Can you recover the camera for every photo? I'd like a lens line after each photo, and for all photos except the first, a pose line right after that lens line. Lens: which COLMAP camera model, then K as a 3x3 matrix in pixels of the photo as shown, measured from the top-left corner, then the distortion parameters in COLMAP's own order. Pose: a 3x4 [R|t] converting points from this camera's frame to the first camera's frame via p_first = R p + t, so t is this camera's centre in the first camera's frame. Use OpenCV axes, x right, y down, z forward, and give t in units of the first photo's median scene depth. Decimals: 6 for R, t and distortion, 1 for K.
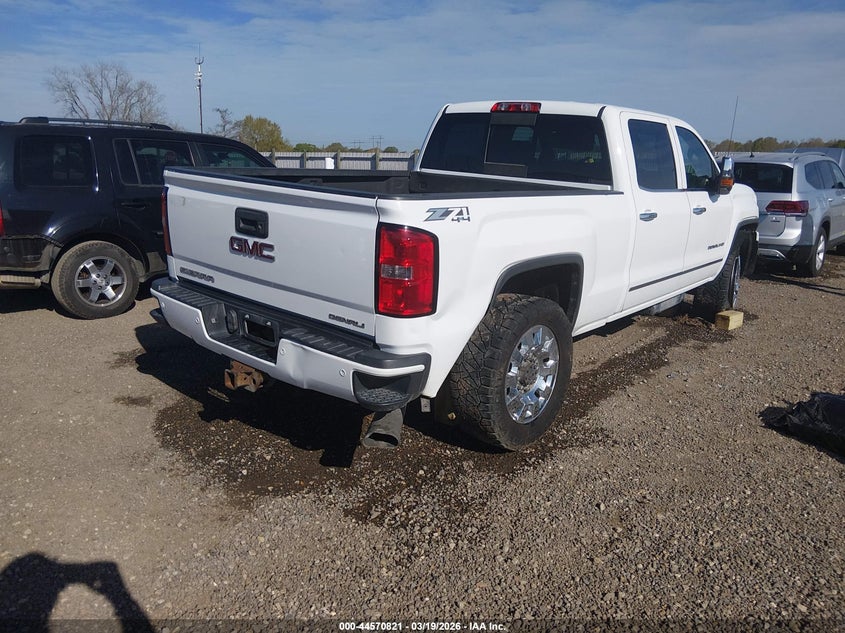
lens RADIAL K [[659.9, 0, 423.5], [0, 659.9, 316.0], [0, 0, 1]] dist [0.031177, -0.004580]
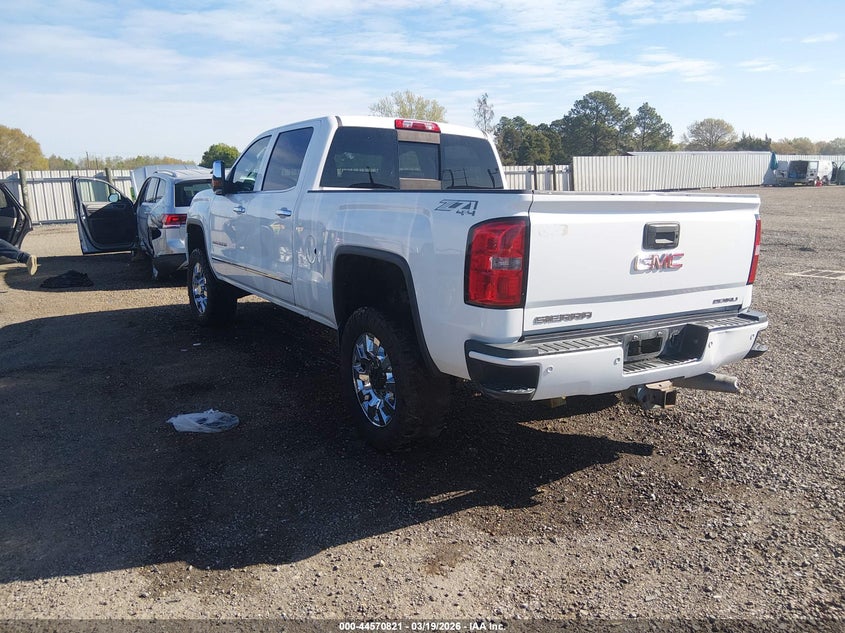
lens RADIAL K [[659.9, 0, 424.7], [0, 659.9, 317.2], [0, 0, 1]] dist [0.031177, -0.004580]
pose [[0.290926, -0.222781, 0.930446, -1.176407], [0.241674, 0.958086, 0.153834, -0.235672], [-0.925719, 0.180111, 0.332573, 0.911490]]
